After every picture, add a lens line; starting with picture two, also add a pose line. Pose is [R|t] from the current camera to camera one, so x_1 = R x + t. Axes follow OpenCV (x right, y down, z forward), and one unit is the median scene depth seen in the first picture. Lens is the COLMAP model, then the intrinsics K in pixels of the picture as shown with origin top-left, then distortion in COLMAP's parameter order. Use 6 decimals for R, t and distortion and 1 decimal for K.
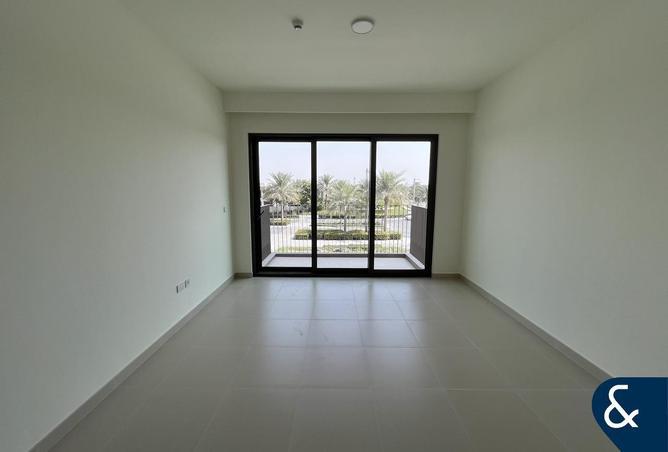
lens RADIAL K [[274.1, 0, 335.8], [0, 274.1, 223.8], [0, 0, 1]] dist [-0.012151, -0.000475]
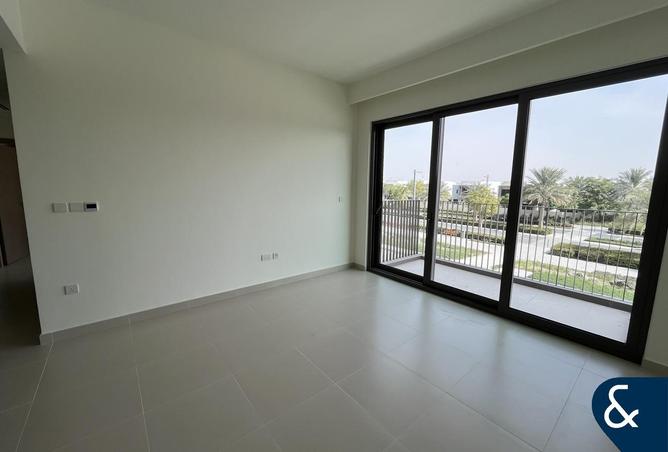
lens RADIAL K [[274.1, 0, 331.2], [0, 274.1, 222.2], [0, 0, 1]] dist [-0.012151, -0.000475]
pose [[0.621456, 0.112003, -0.775401, 0.043781], [-0.114005, 0.992122, 0.051936, -0.001756], [0.775110, 0.056124, 0.629329, 0.035006]]
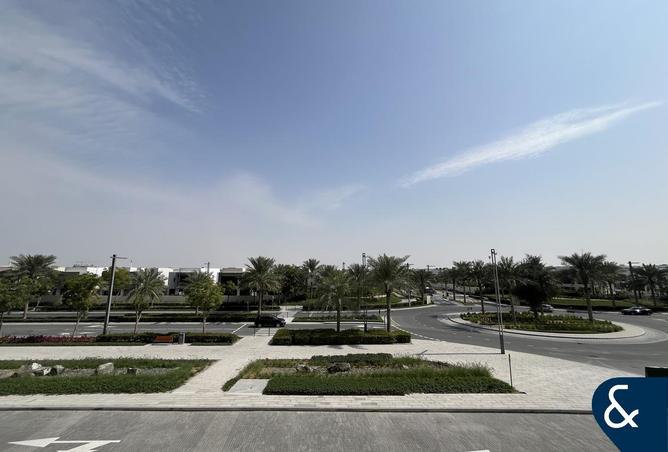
lens RADIAL K [[274.1, 0, 330.2], [0, 274.1, 224.6], [0, 0, 1]] dist [-0.012151, -0.000475]
pose [[0.999020, 0.007708, 0.043585, -0.024622], [0.005556, 0.955091, -0.296261, -0.030863], [-0.043911, 0.296213, 0.954112, 0.154728]]
